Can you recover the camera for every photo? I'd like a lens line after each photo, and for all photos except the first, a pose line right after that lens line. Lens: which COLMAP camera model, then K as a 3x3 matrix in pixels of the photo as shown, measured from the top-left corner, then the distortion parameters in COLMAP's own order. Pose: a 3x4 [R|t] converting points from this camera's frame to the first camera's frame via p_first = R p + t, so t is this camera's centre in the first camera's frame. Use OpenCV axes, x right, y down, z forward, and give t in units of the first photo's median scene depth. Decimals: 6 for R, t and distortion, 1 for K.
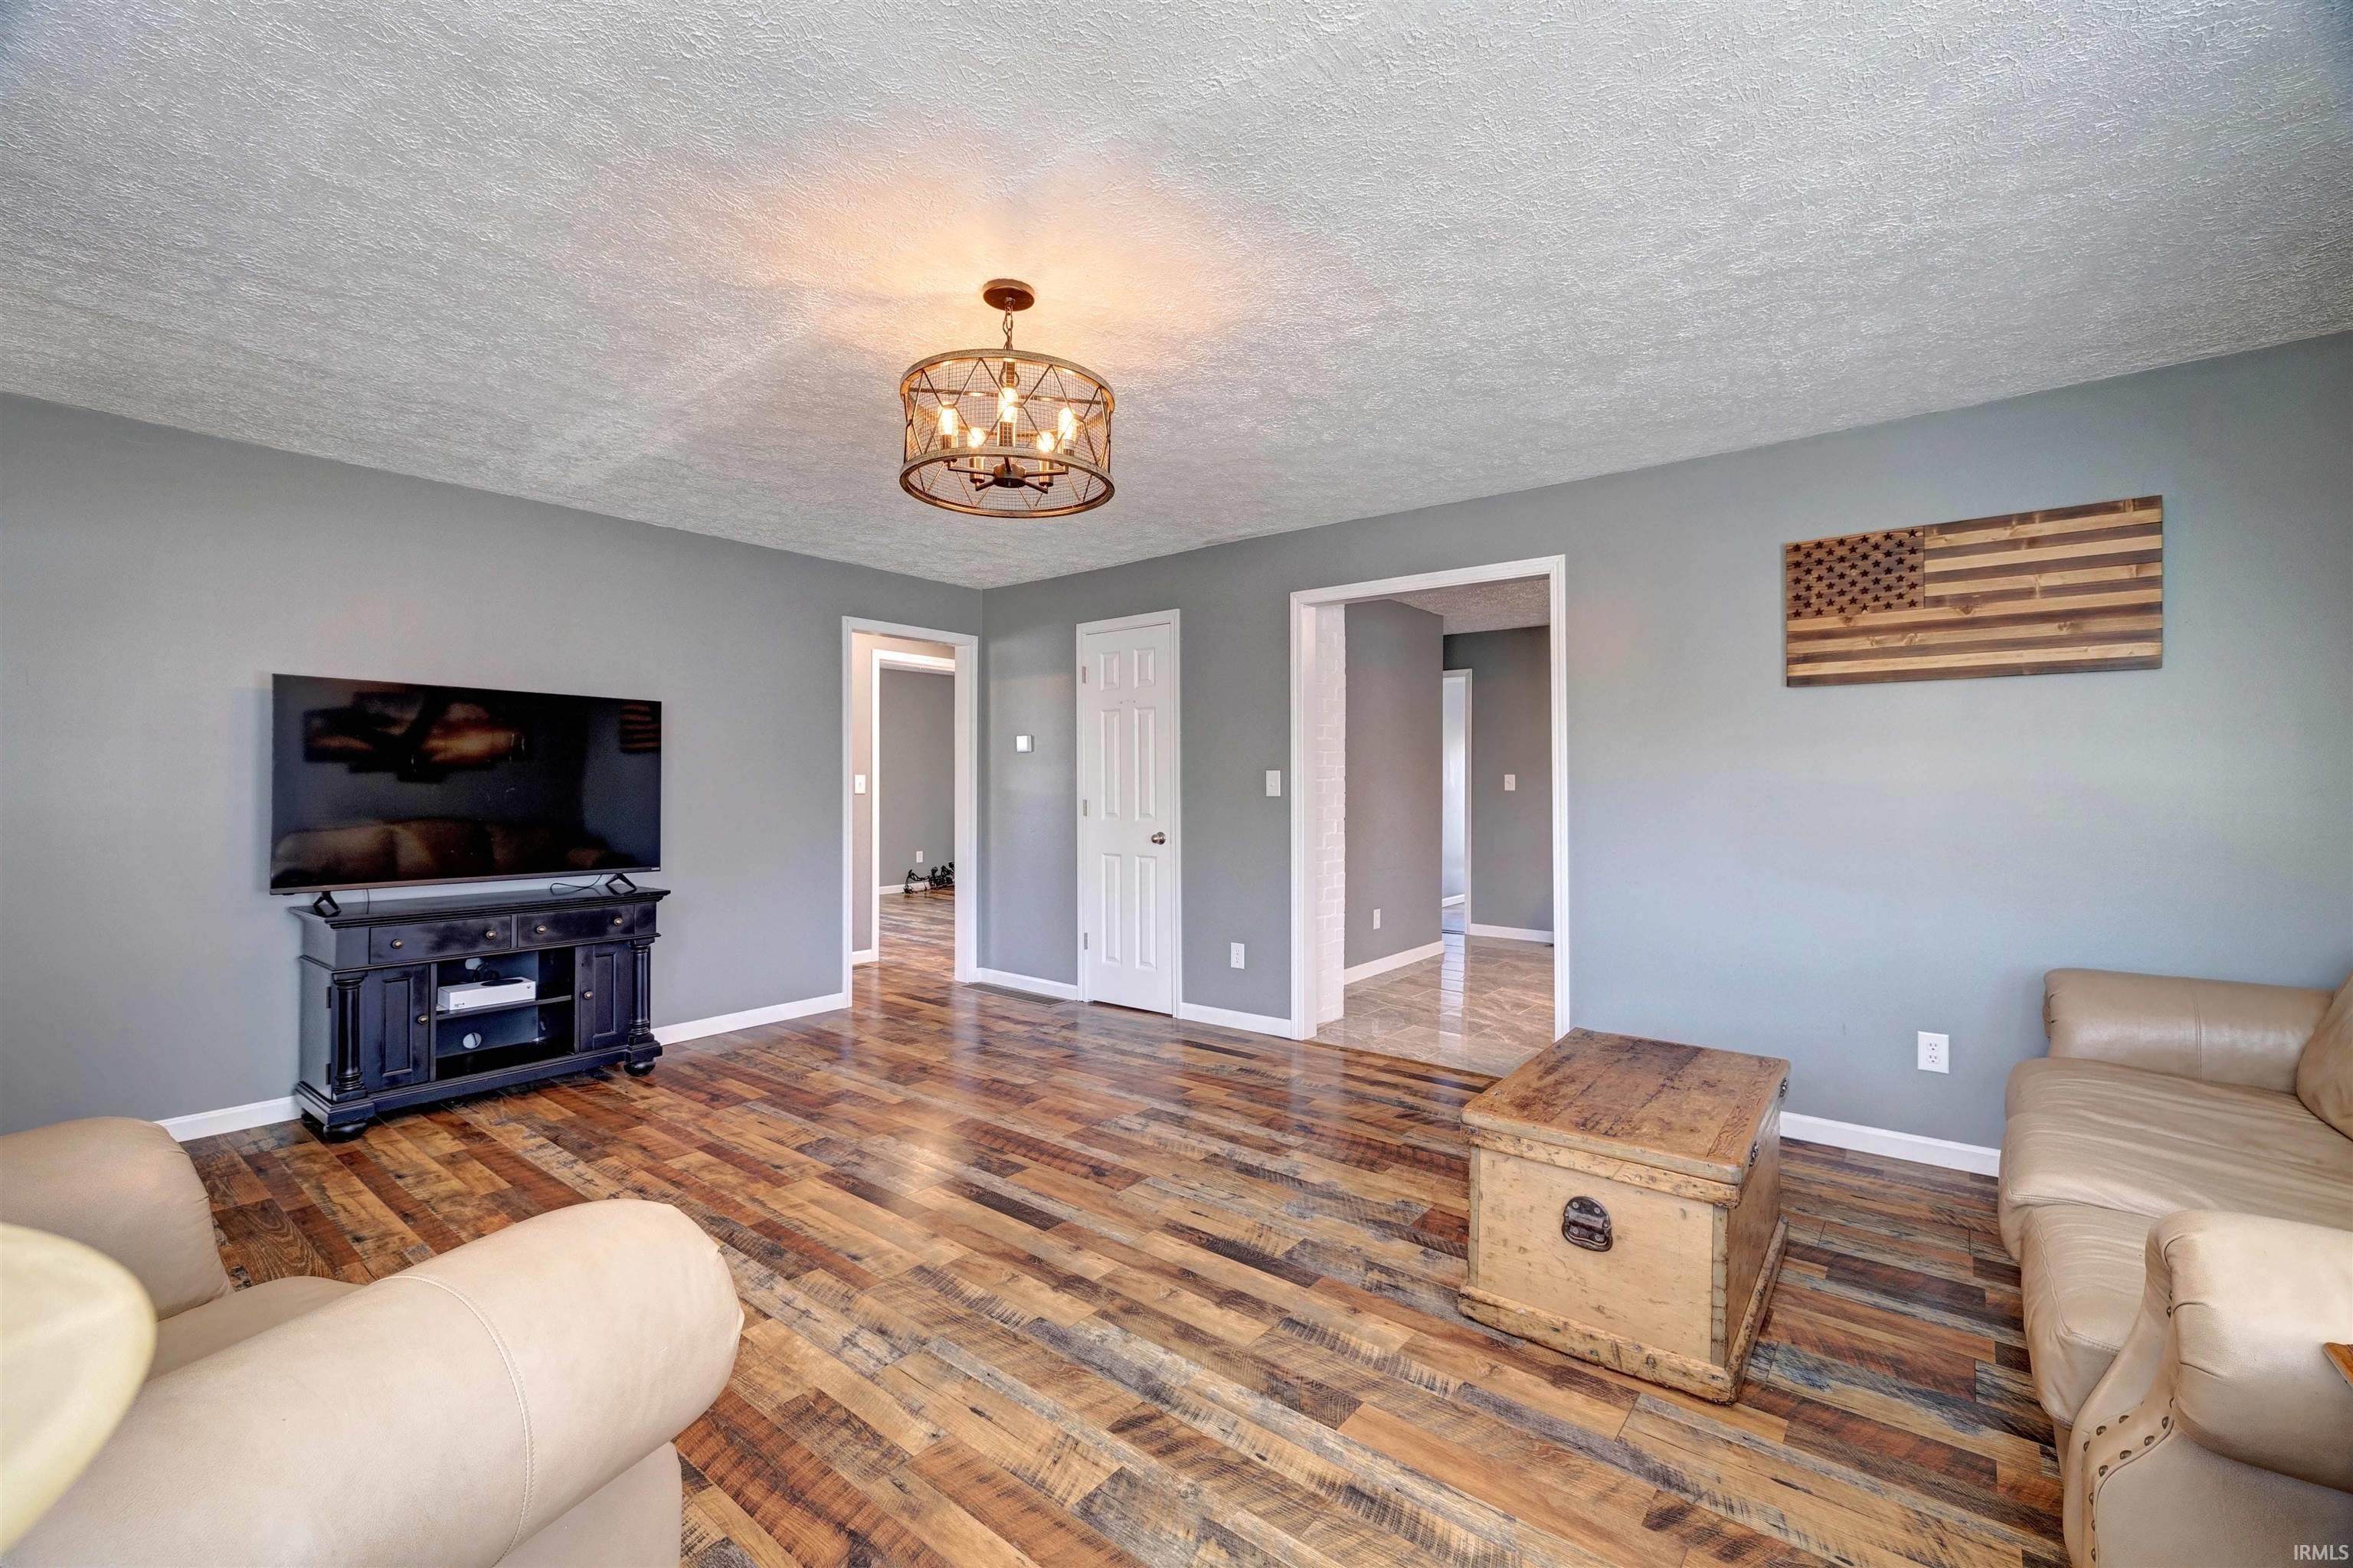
lens RADIAL K [[975.5, 0, 1181.9], [0, 975.5, 785.2], [0, 0, 1]] dist [0.001460, 0.000372]
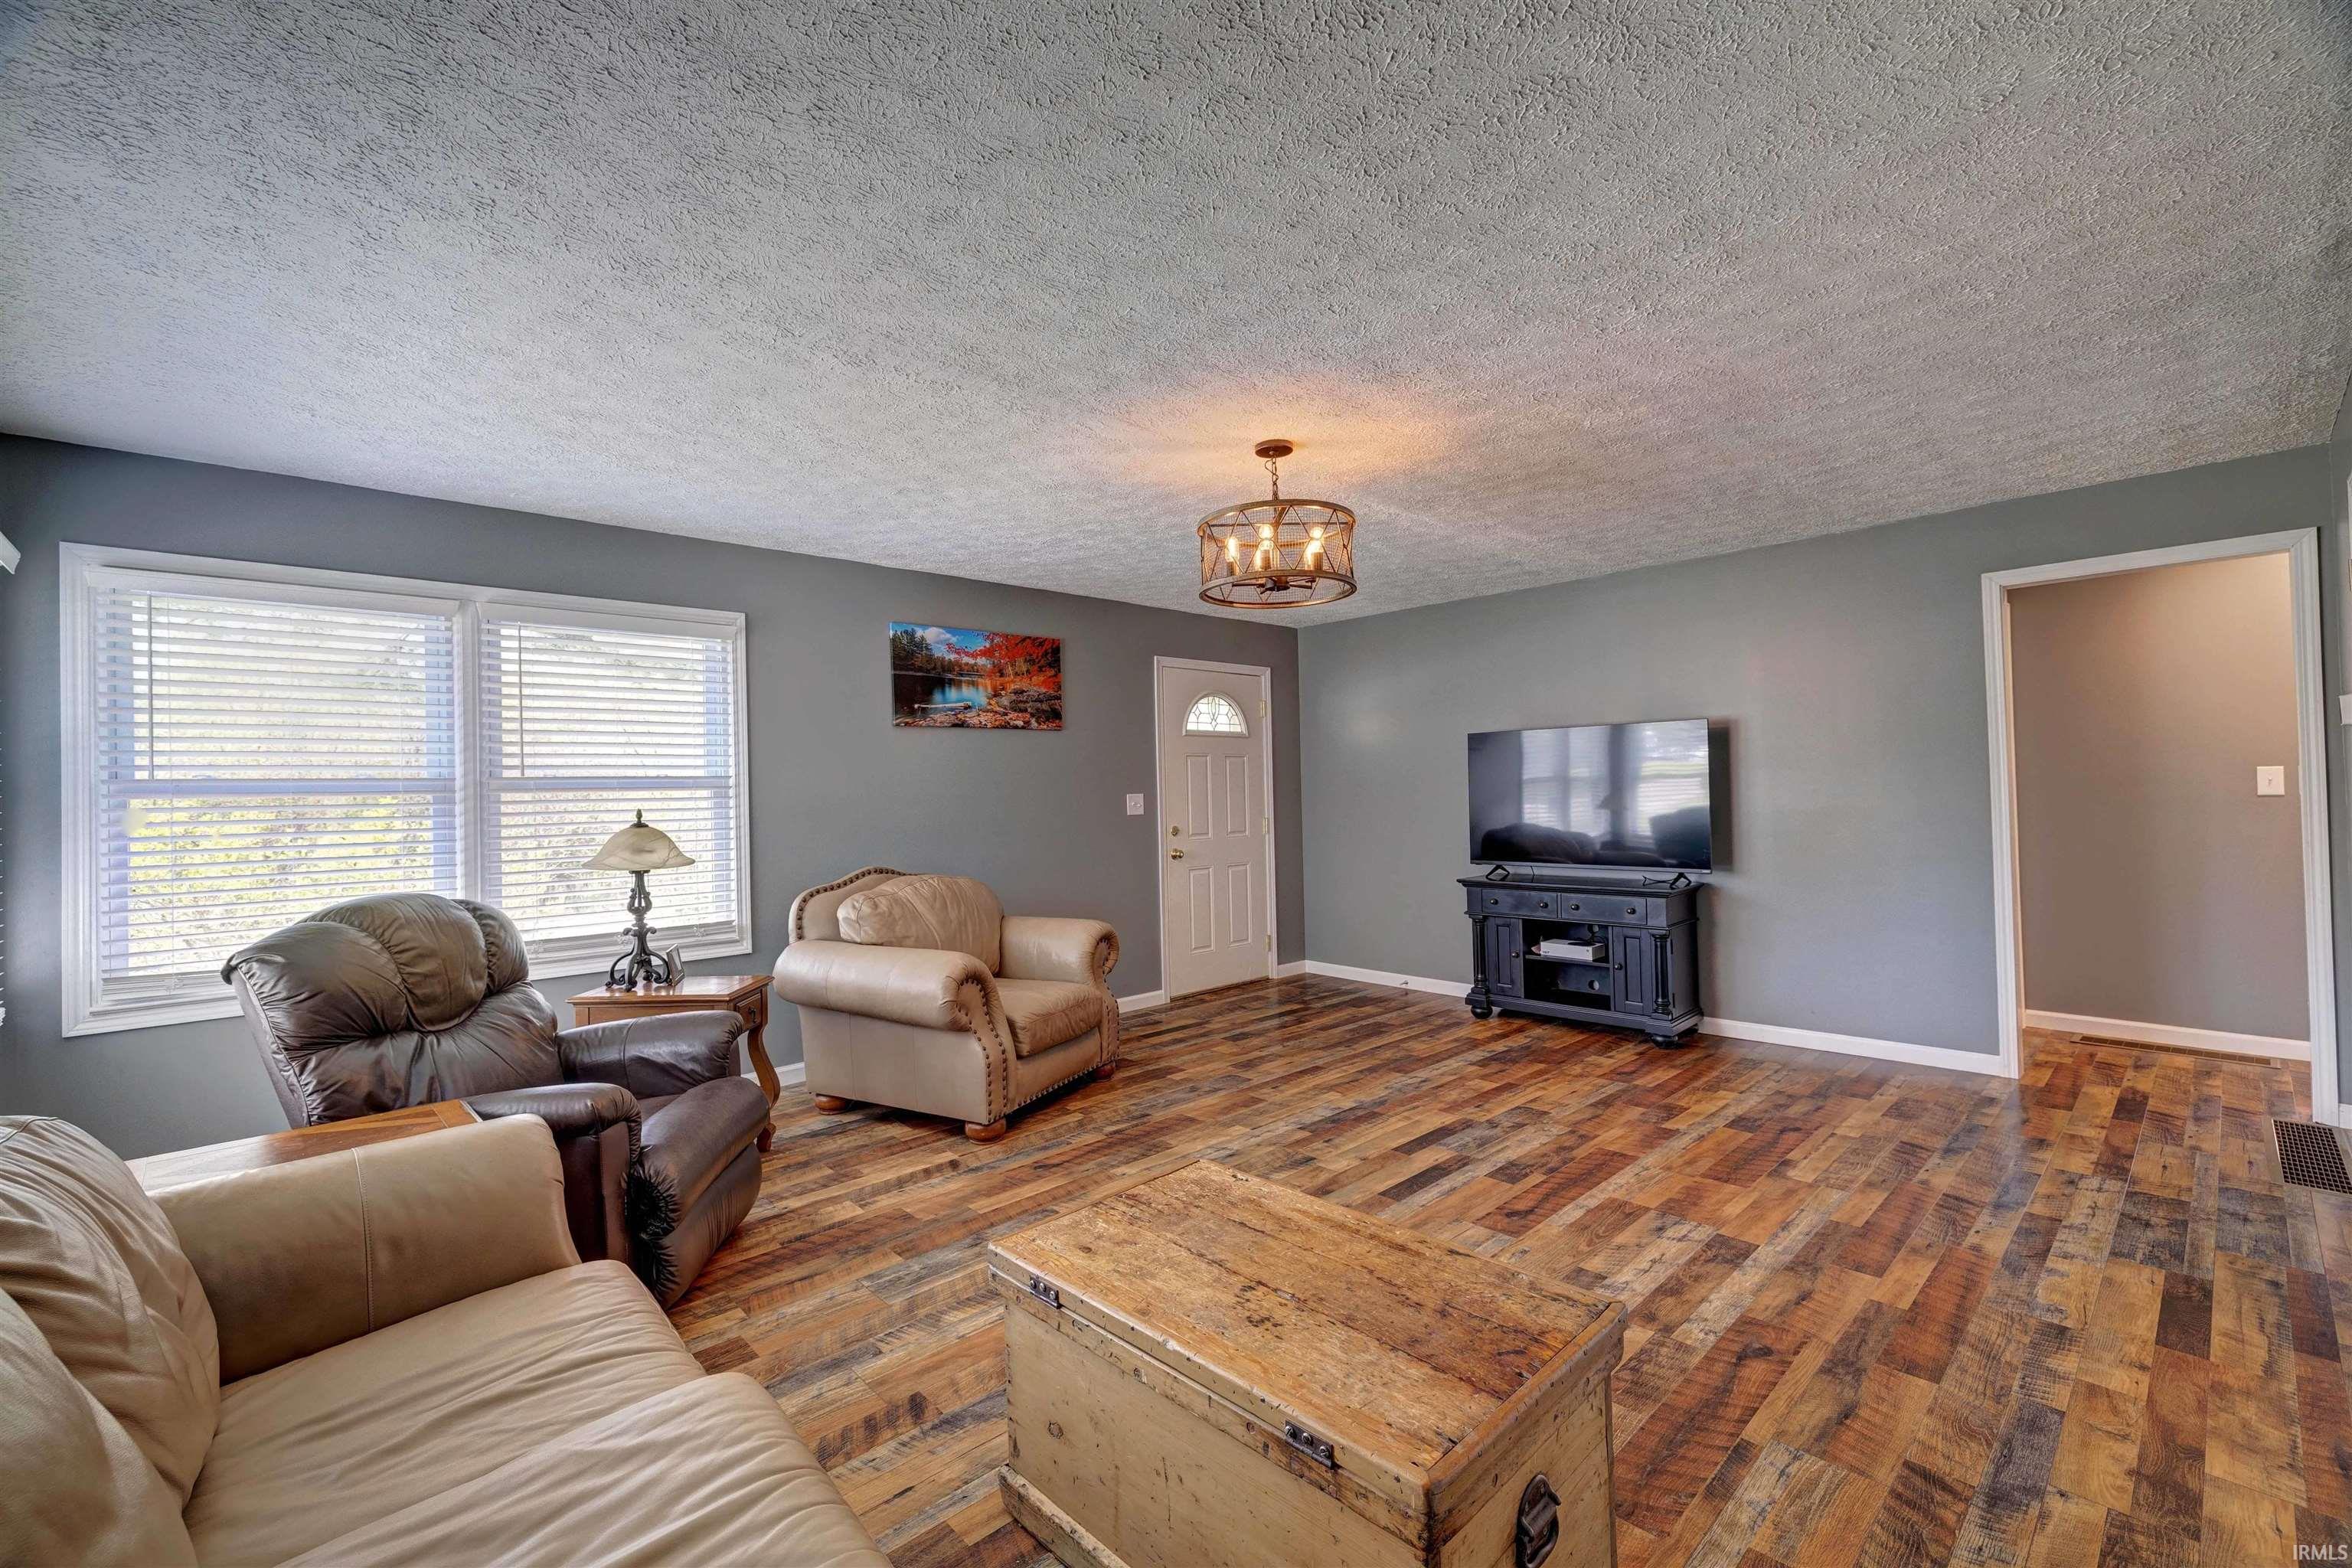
lens RADIAL K [[975.1, 0, 1181.2], [0, 975.1, 787.2], [0, 0, 1]] dist [0.001460, 0.000372]
pose [[-0.143743, -0.005479, -0.989600, 0.865808], [0.026627, 0.999601, -0.009402, -0.021309], [0.989257, -0.027701, -0.143539, 0.780241]]
